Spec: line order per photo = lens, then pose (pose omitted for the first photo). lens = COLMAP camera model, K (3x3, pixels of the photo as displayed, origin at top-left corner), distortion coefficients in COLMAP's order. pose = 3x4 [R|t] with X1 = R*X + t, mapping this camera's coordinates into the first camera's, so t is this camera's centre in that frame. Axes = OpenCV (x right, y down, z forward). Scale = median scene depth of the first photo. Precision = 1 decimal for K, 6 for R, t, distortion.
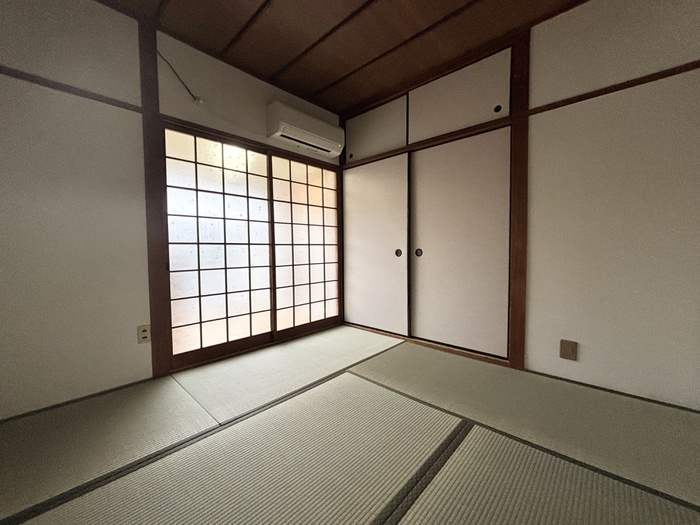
lens RADIAL K [[276.1, 0, 350.0], [0, 276.1, 262.5], [0, 0, 1]] dist [-0.000877, -0.000129]
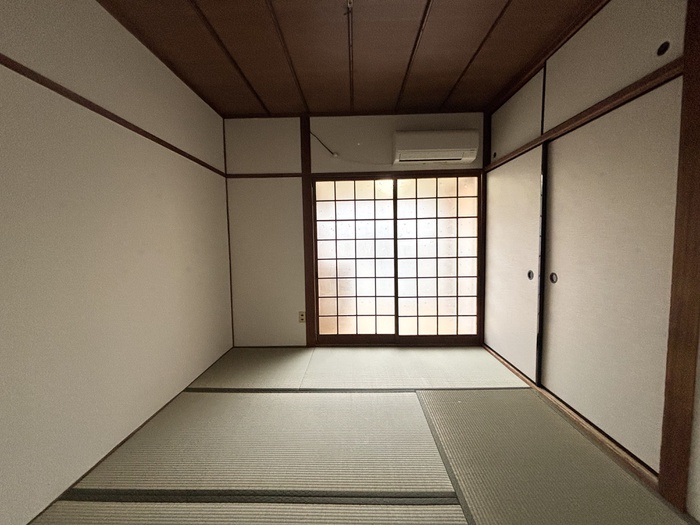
lens RADIAL K [[267.1, 0, 333.9], [0, 267.1, 265.1], [0, 0, 1]] dist [0.001403, 0.000098]
pose [[0.674123, 0.050585, -0.736885, 0.369415], [-0.028143, 0.998687, 0.042811, -0.081744], [0.738083, -0.008121, 0.674661, 0.082520]]
